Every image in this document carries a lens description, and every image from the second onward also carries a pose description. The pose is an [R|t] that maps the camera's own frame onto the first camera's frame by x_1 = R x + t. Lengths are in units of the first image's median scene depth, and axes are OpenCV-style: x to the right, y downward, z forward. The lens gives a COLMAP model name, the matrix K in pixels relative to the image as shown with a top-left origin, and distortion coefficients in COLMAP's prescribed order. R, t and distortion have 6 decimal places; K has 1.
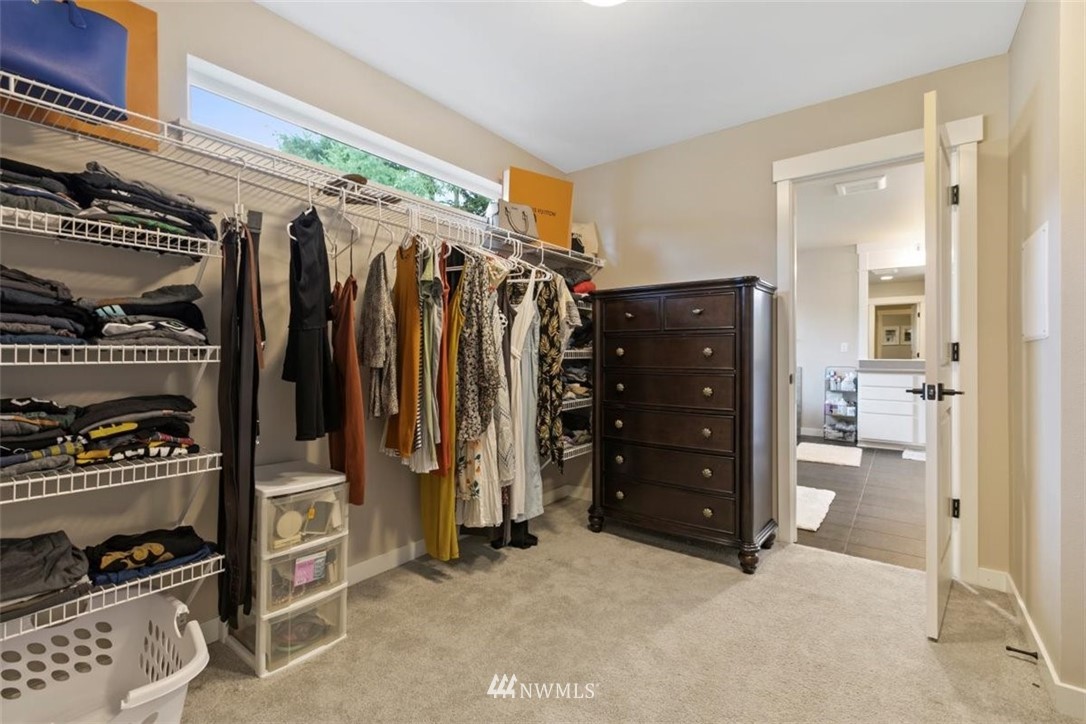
lens RADIAL K [[479.1, 0, 543.7], [0, 479.1, 359.1], [0, 0, 1]] dist [-0.000100, -0.000262]
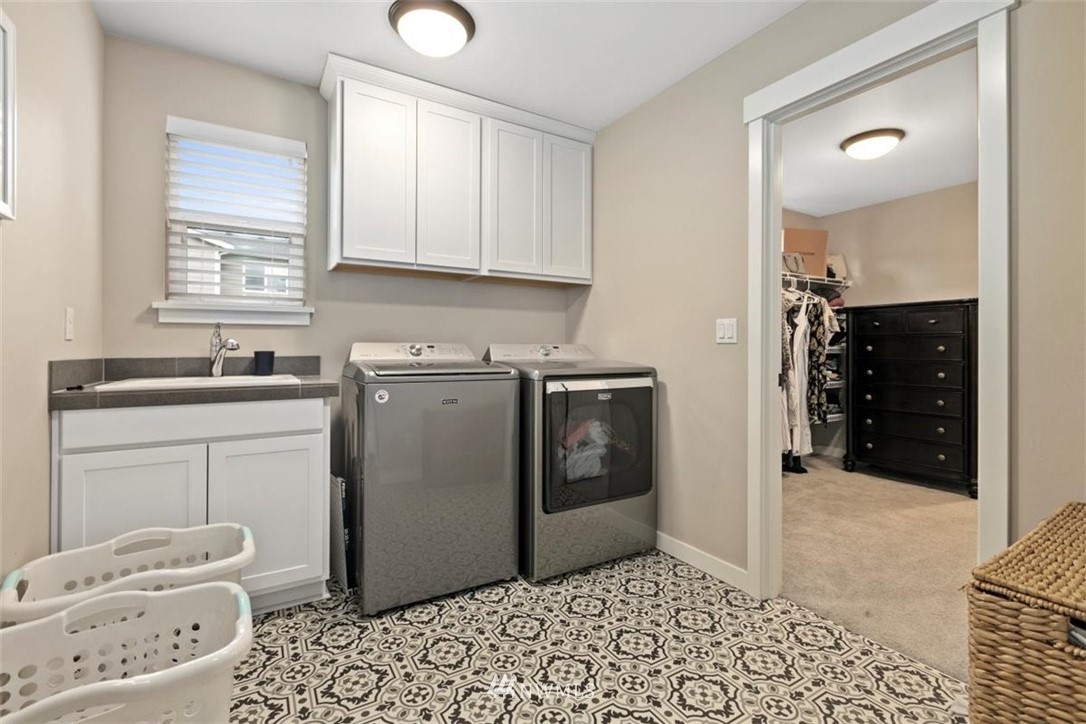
lens RADIAL K [[489.7, 0, 542.9], [0, 489.7, 349.2], [0, 0, 1]] dist [0.001867, -0.000167]
pose [[0.930109, 0.002023, -0.367278, -0.231609], [-0.006226, 0.999928, -0.010259, 0.008957], [0.367231, 0.011829, 0.930055, -0.807723]]
